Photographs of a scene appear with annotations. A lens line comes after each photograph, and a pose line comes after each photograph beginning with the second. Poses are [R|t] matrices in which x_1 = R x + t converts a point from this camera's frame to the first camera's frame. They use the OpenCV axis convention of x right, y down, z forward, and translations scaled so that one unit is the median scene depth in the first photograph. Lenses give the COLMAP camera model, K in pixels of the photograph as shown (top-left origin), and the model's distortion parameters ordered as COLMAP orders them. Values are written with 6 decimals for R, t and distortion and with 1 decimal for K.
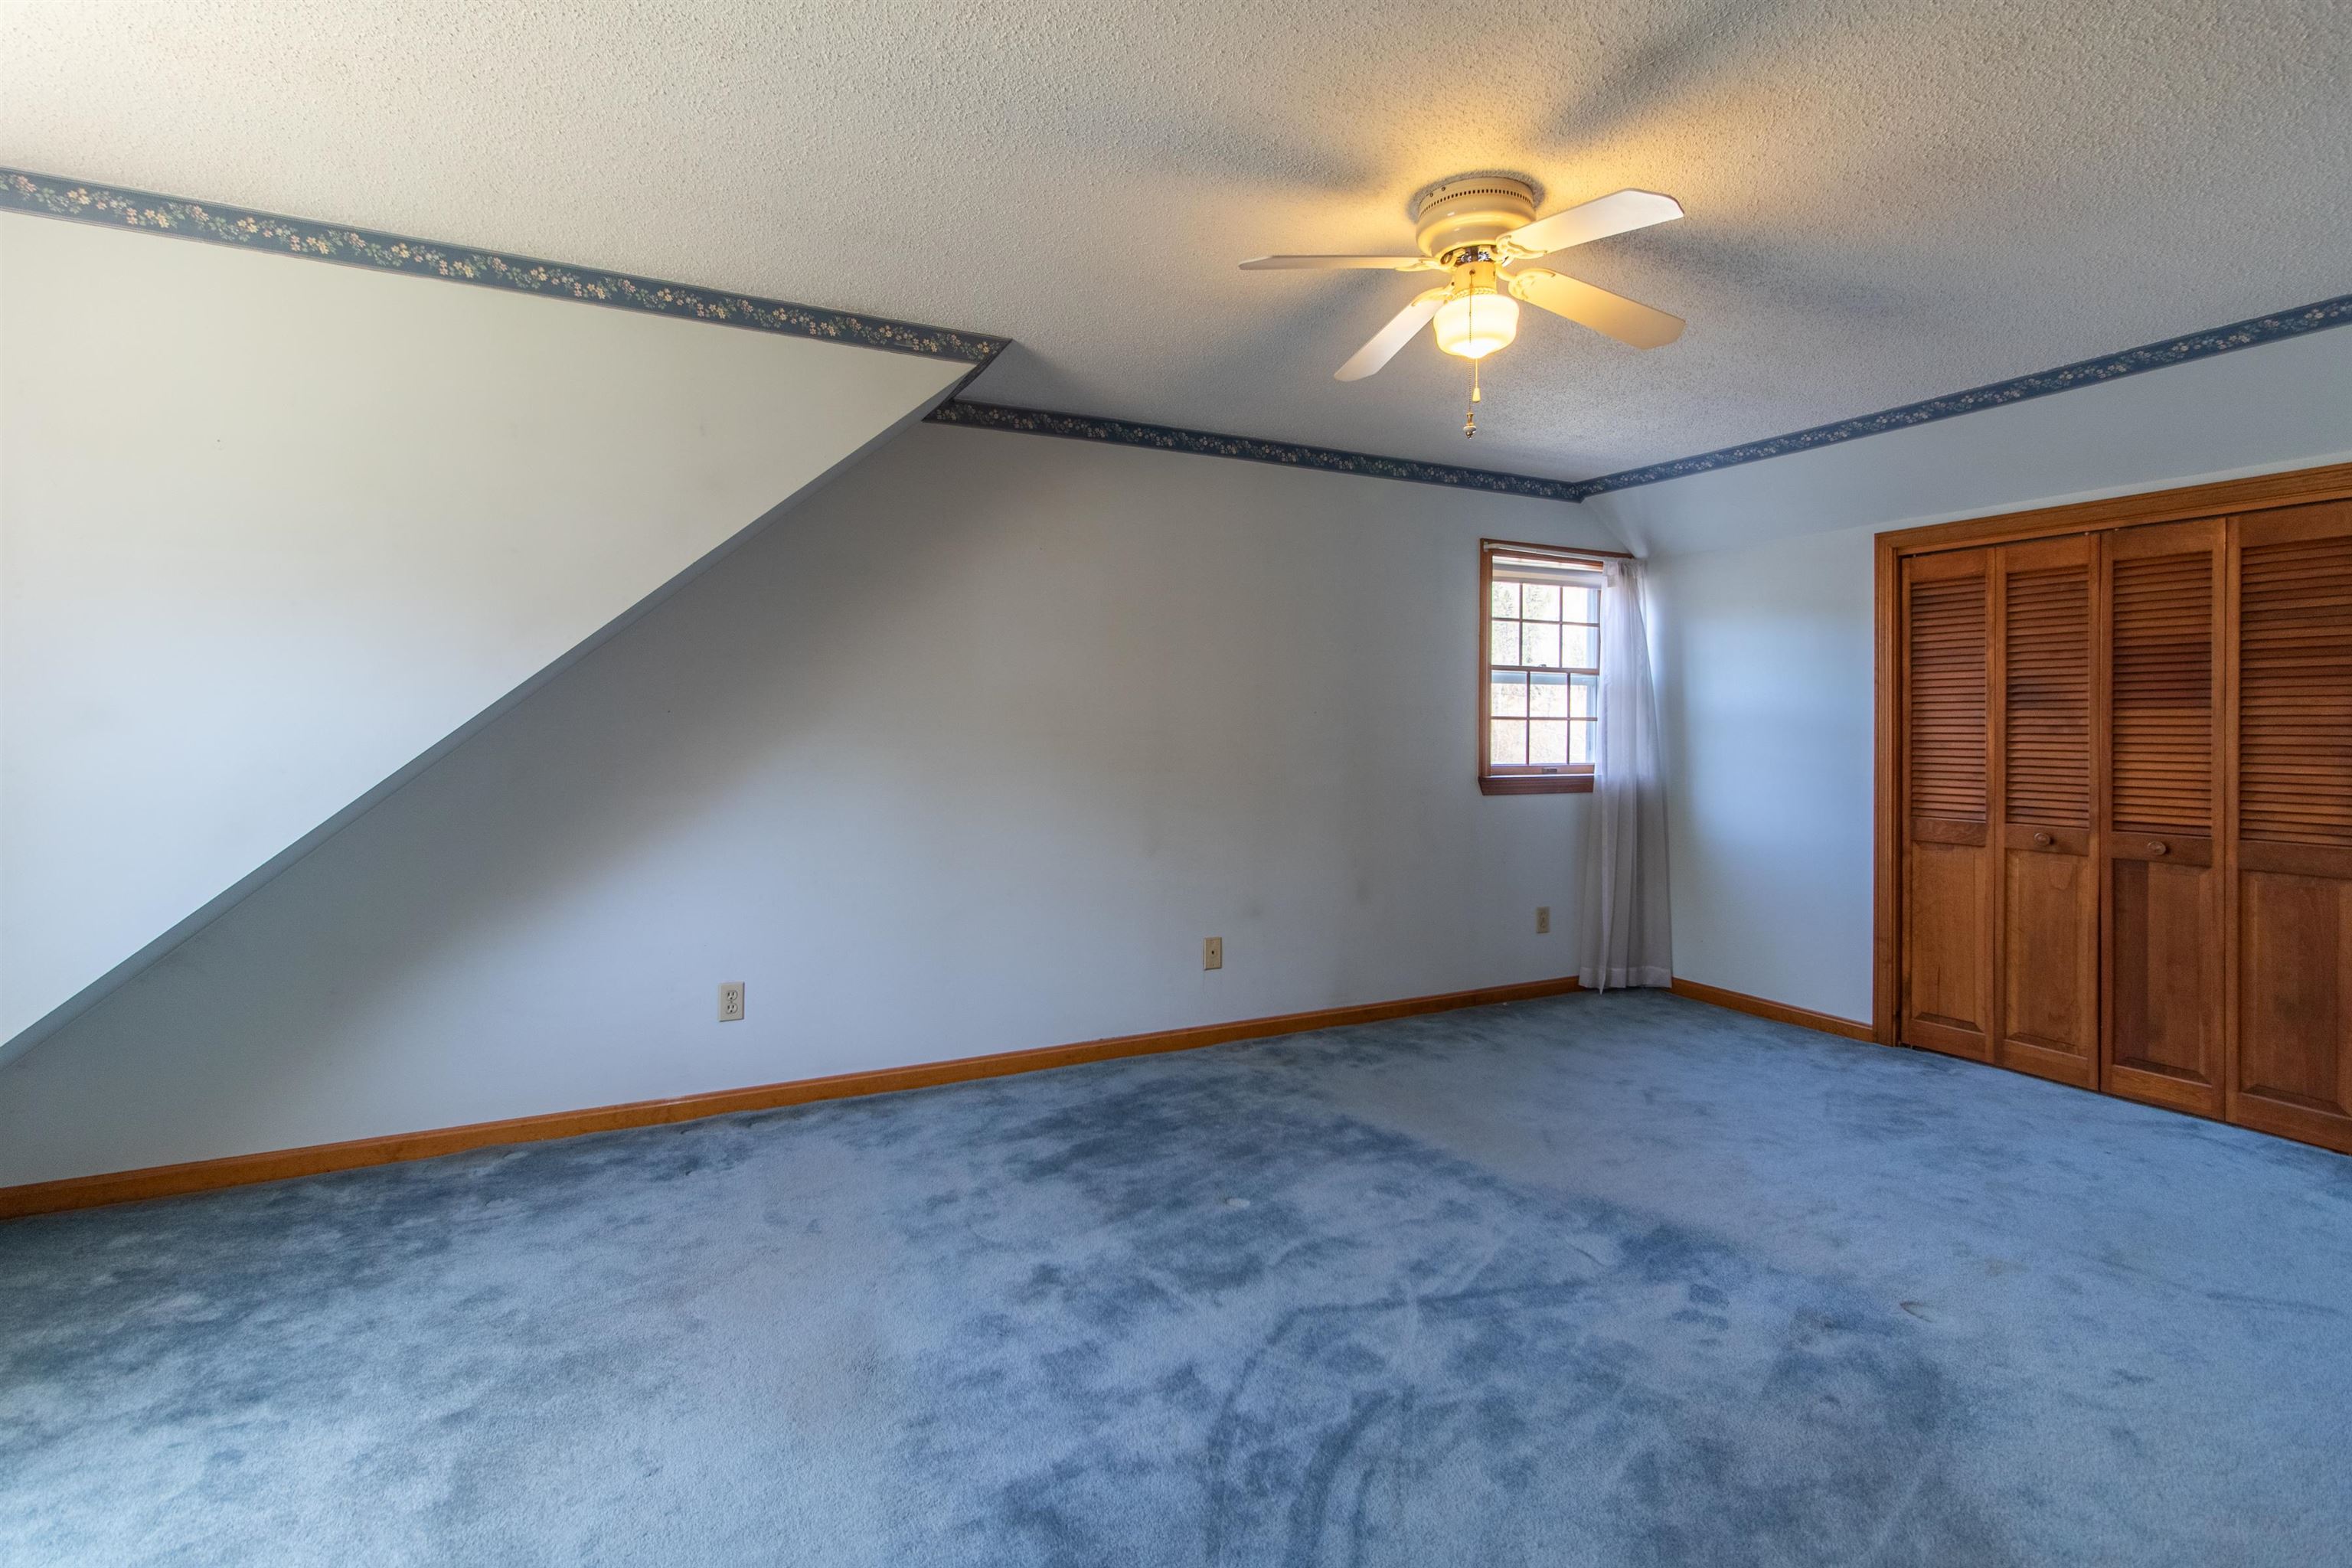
lens RADIAL K [[1087.2, 0, 1165.4], [0, 1087.2, 727.7], [0, 0, 1]] dist [-0.000143, 0.000693]
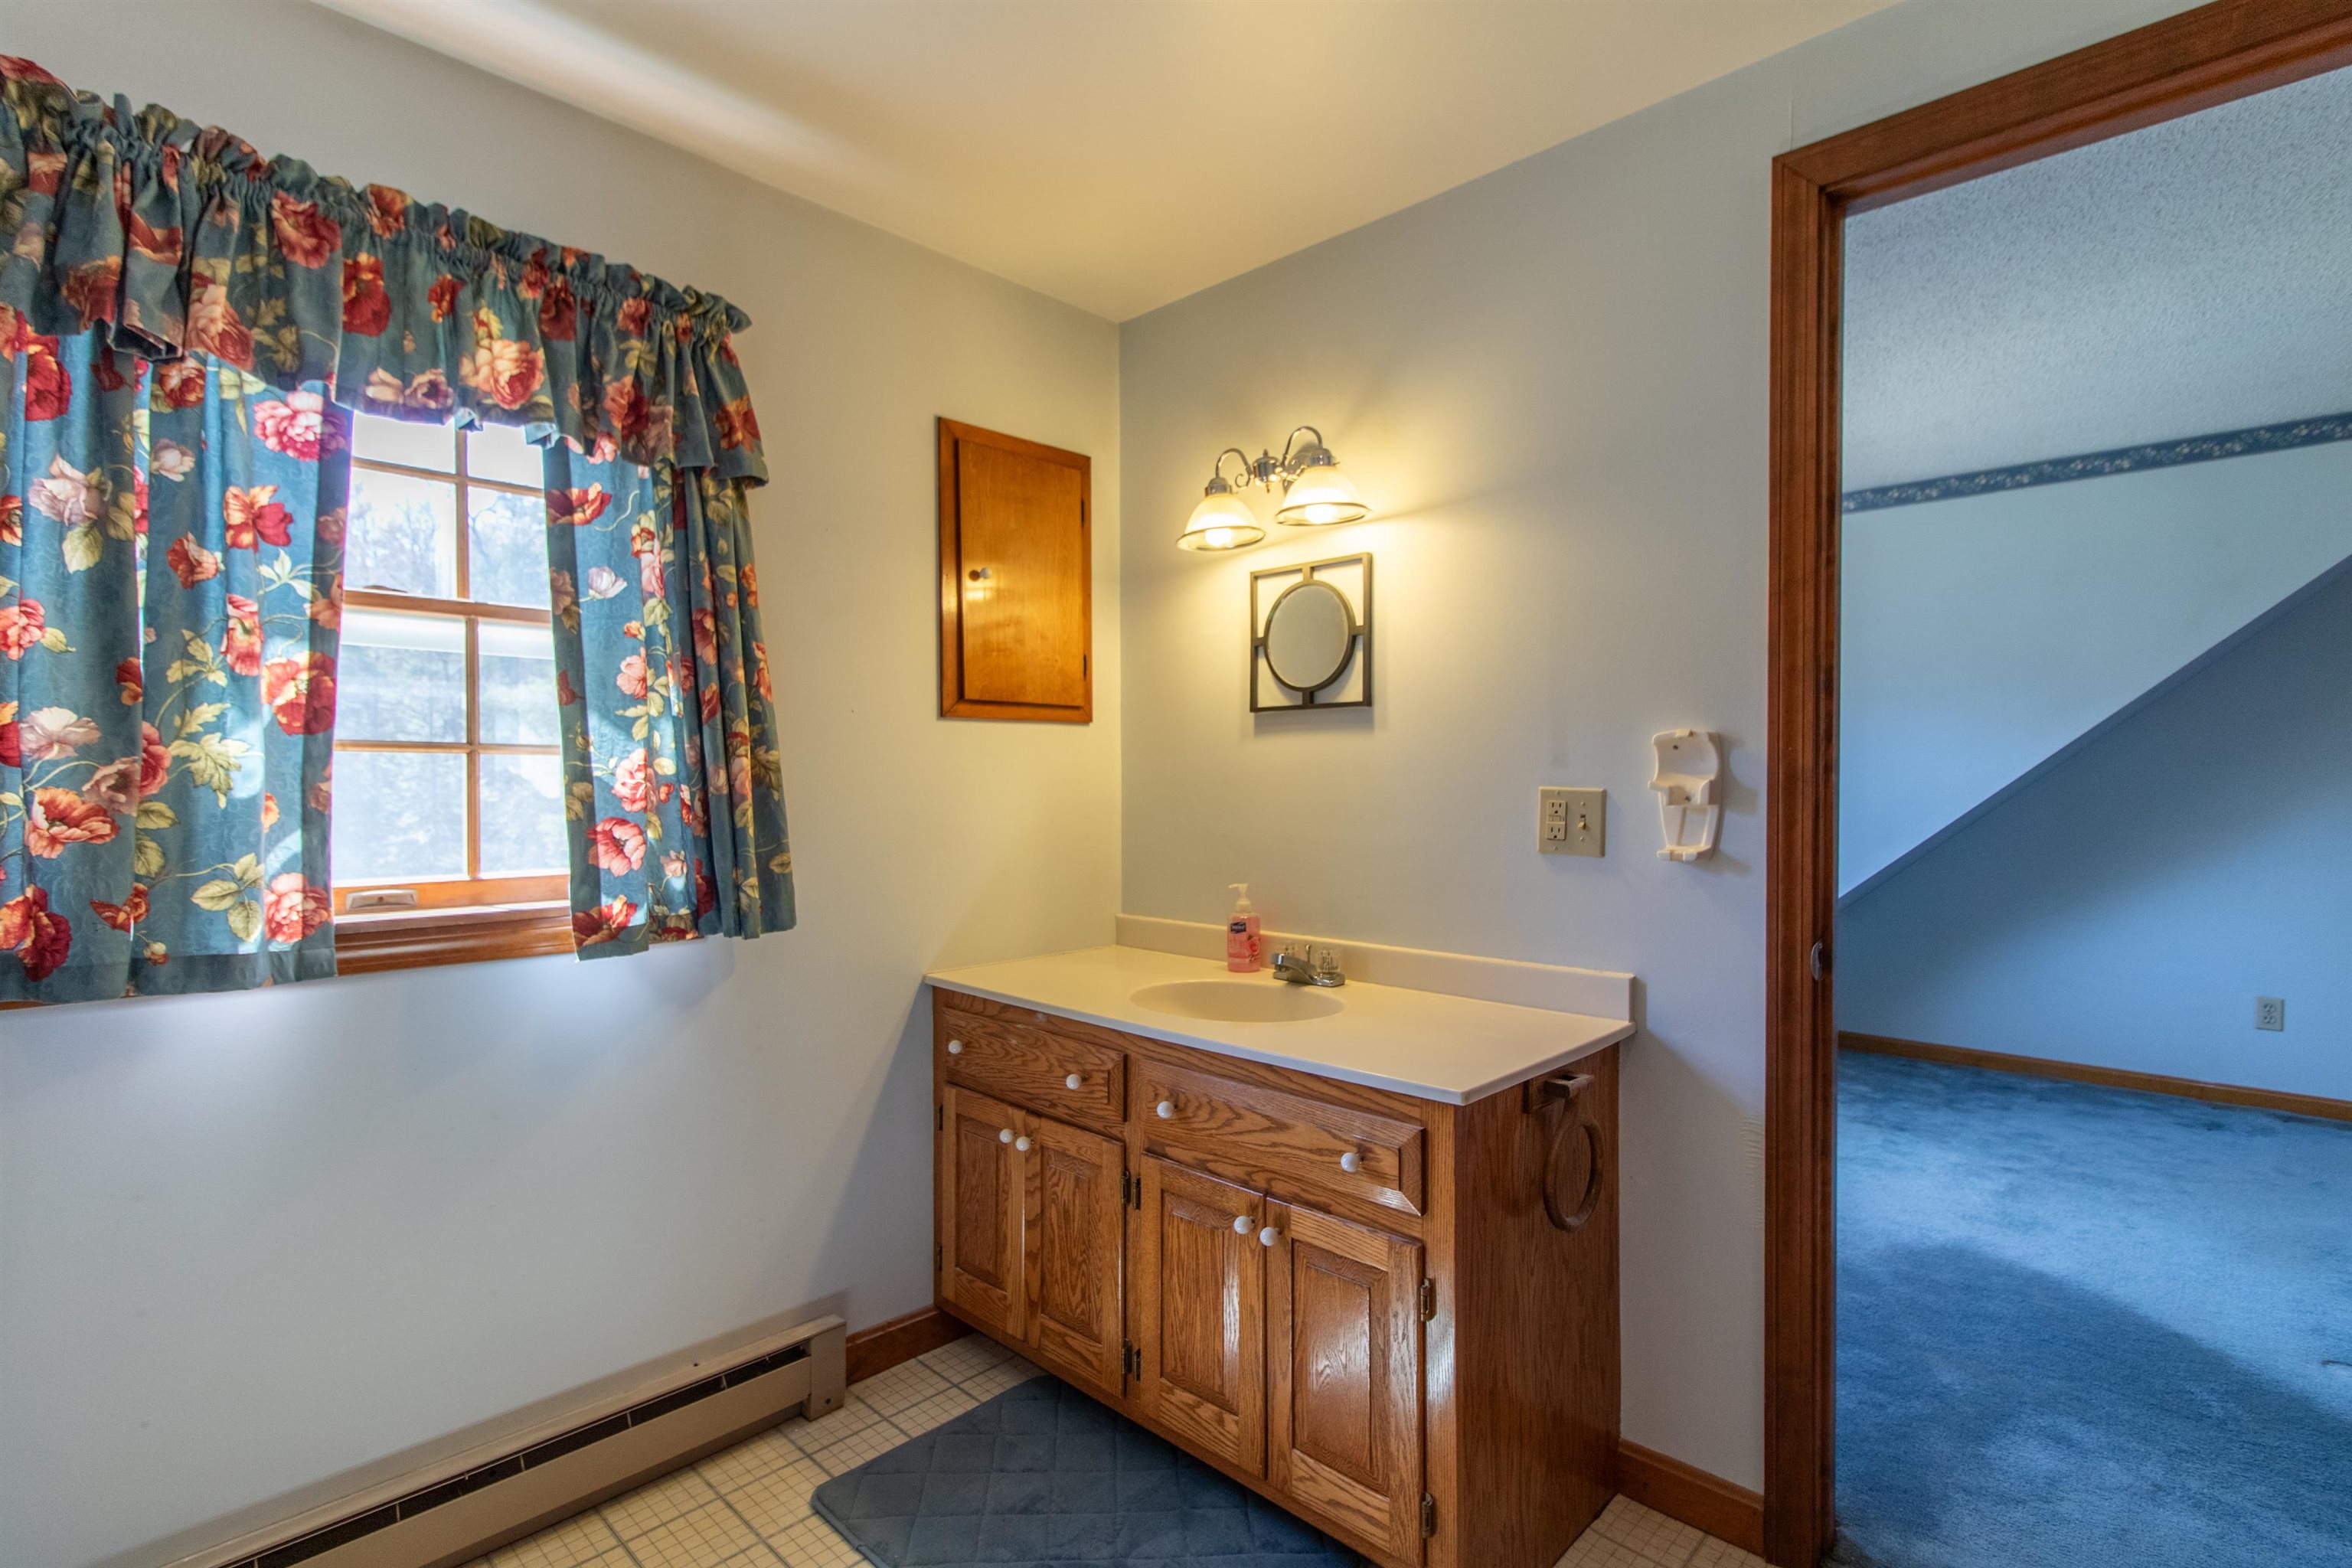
lens RADIAL K [[1106.3, 0, 1185.5], [0, 1106.3, 782.9], [0, 0, 1]] dist [0.002119, 0.000869]
pose [[0.323822, 0.001100, -0.946117, 0.394144], [0.002139, 0.999996, 0.001895, 0.001320], [0.946116, -0.002637, 0.323818, -0.541597]]
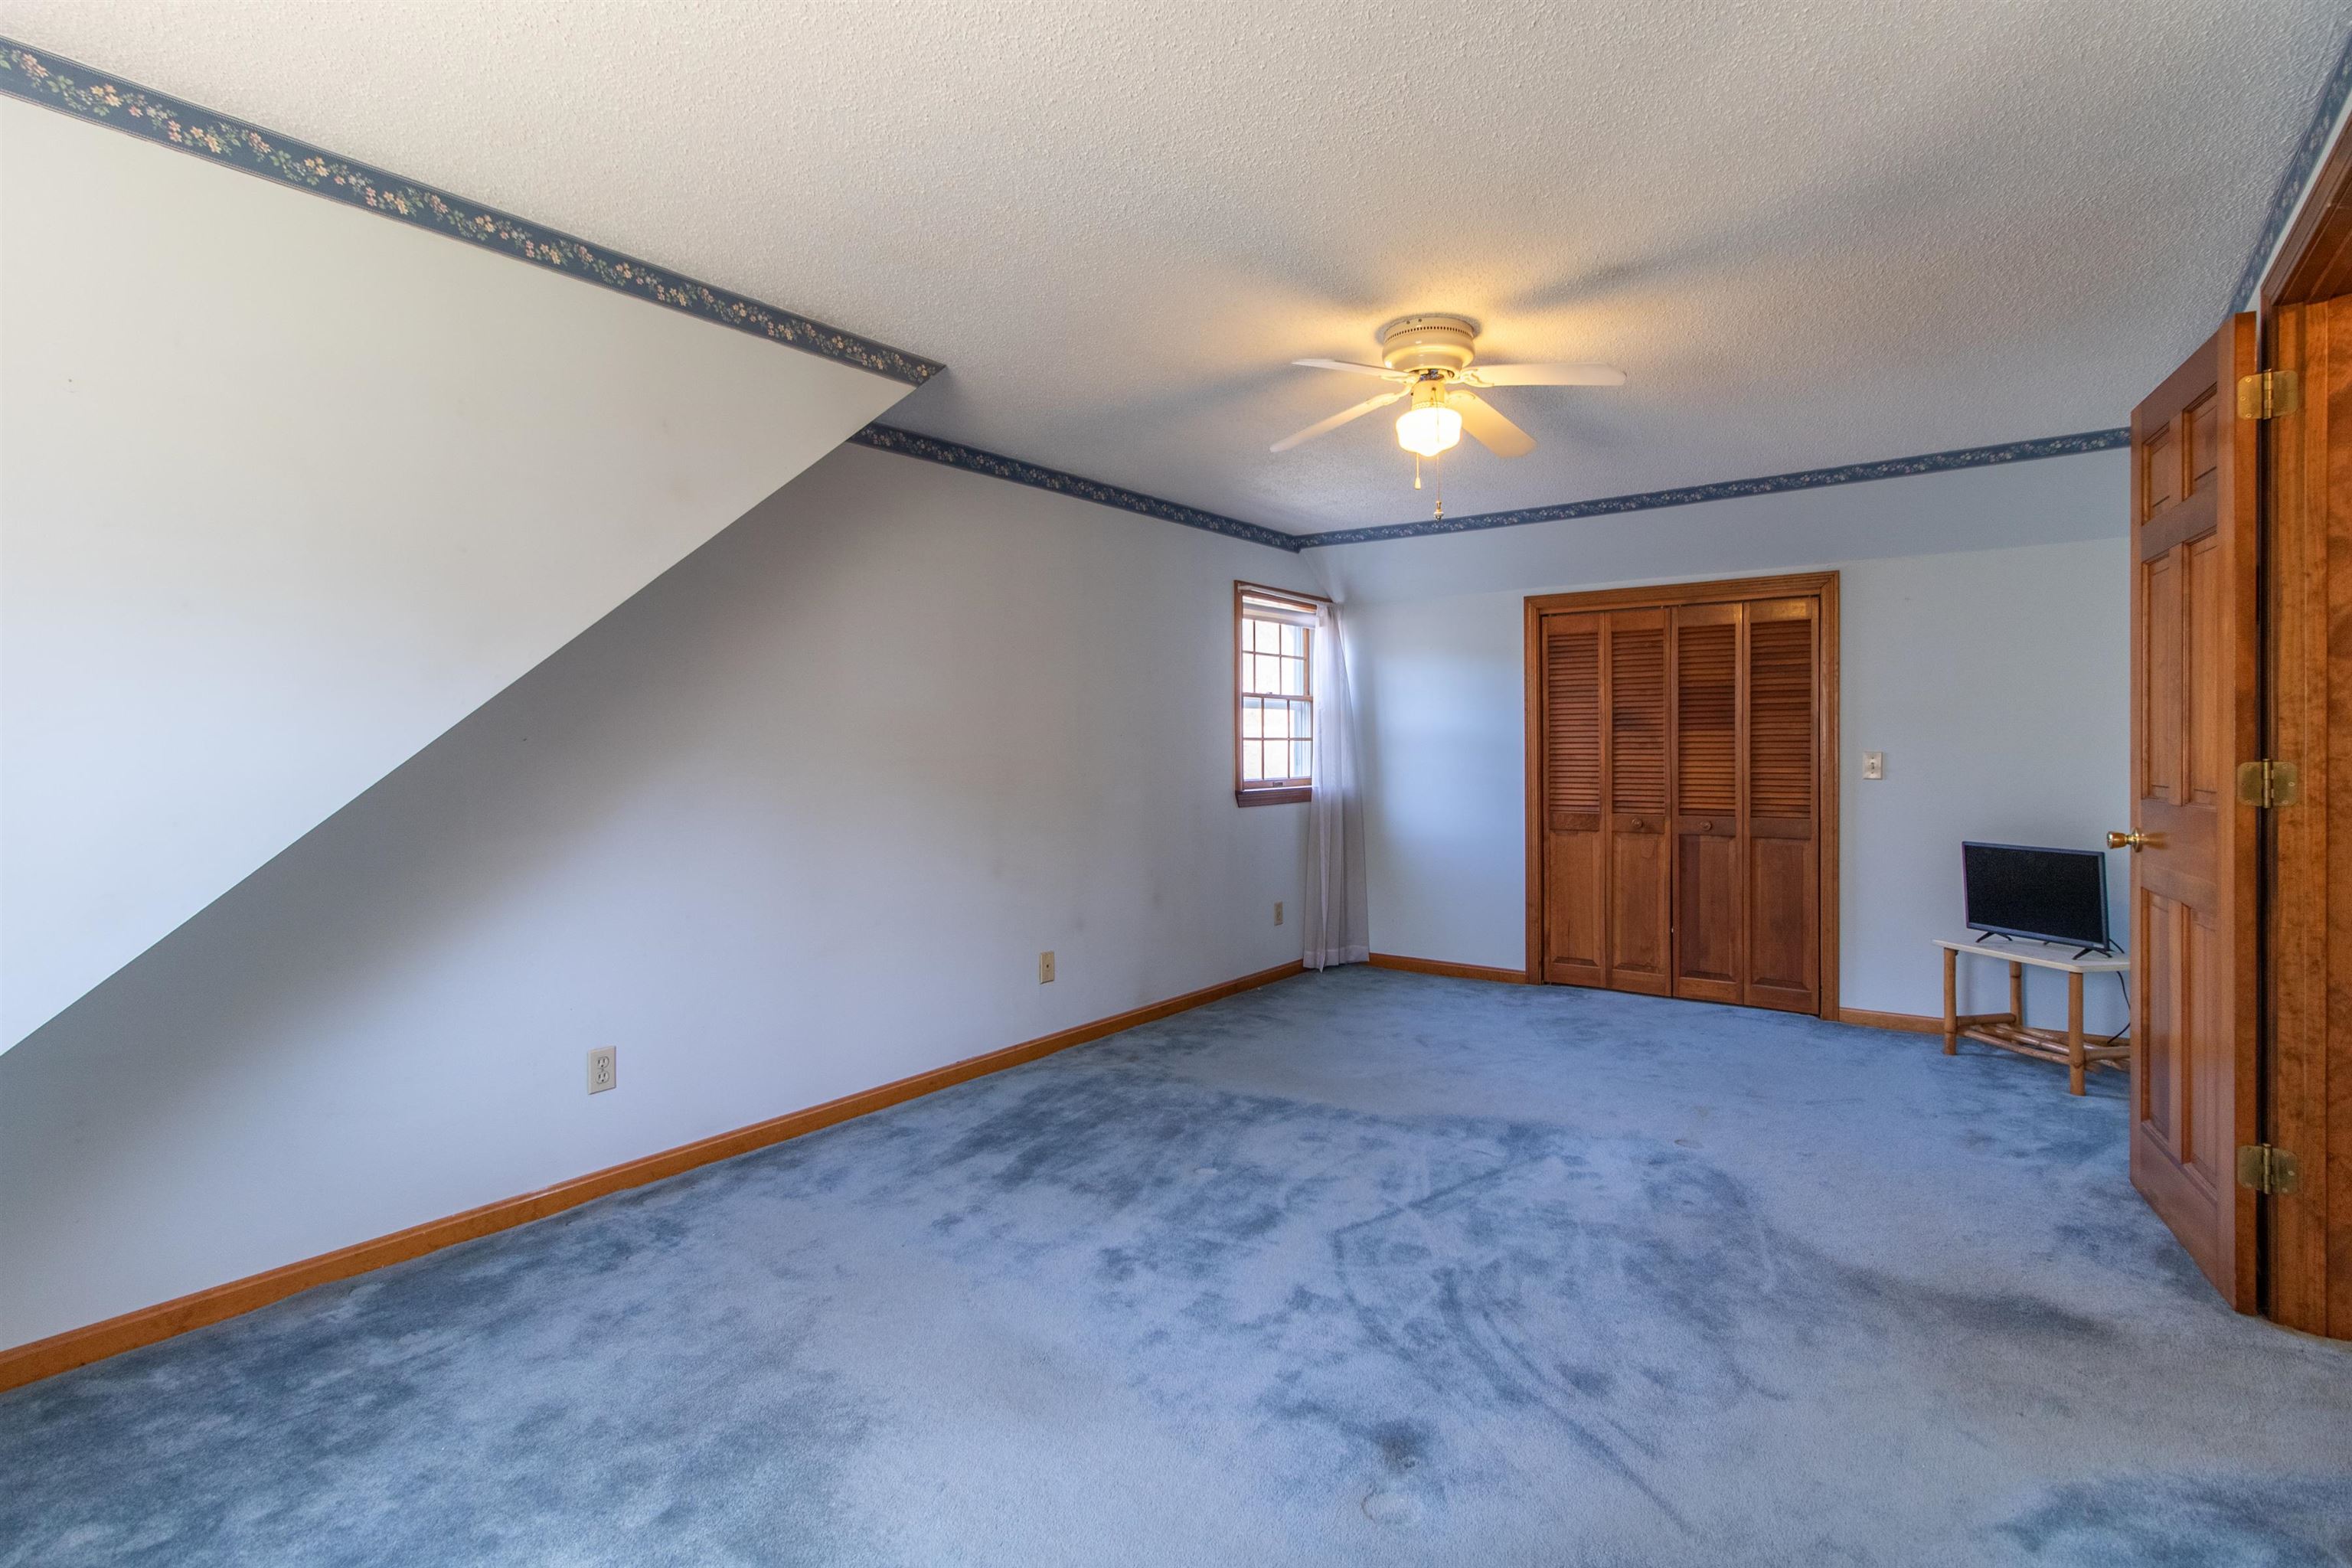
lens RADIAL K [[1131.1, 0, 1180.2], [0, 1131.1, 755.9], [0, 0, 1]] dist [-0.000144, 0.000675]
pose [[0.887516, -0.013891, 0.460567, -0.452556], [0.009811, 0.999889, 0.011252, -0.007758], [-0.460672, -0.005468, 0.887554, -0.026618]]
